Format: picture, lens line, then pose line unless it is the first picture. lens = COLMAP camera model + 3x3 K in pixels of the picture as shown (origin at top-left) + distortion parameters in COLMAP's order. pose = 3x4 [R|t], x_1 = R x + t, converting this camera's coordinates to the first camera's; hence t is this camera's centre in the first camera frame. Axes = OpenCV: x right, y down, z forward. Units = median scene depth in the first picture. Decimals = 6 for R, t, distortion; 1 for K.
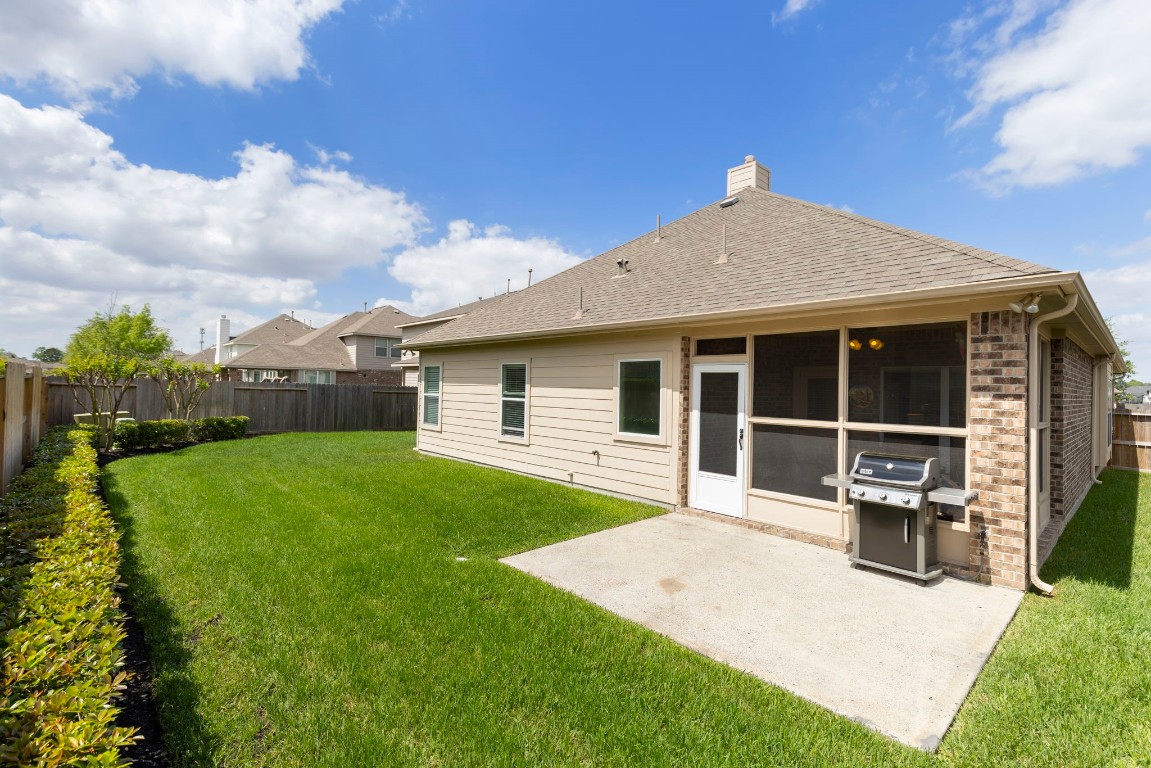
lens RADIAL K [[524.0, 0, 579.2], [0, 524.0, 385.4], [0, 0, 1]] dist [0.007767, -0.001017]
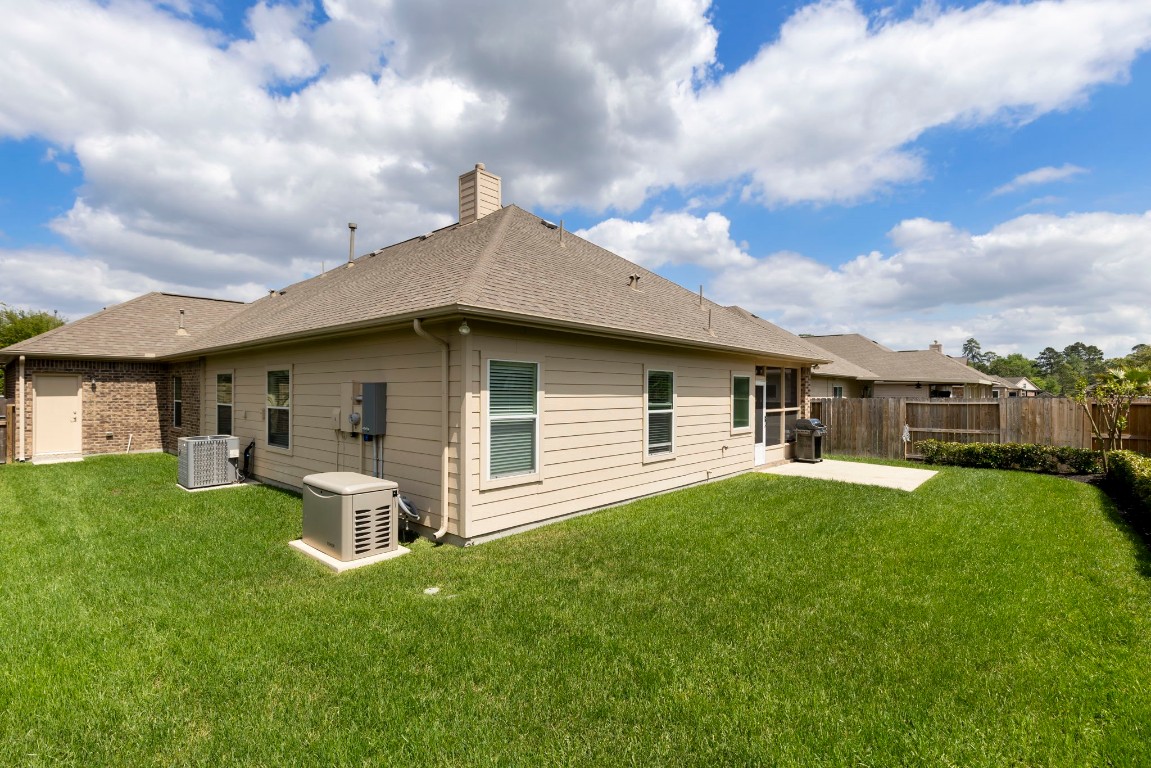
lens RADIAL K [[524.0, 0, 578.8], [0, 524.0, 387.1], [0, 0, 1]] dist [0.007767, -0.001017]
pose [[-0.105841, -0.012375, 0.994306, -0.981332], [-0.013937, 0.999843, 0.010961, -0.021620], [-0.994285, -0.012698, -0.105997, 1.228064]]
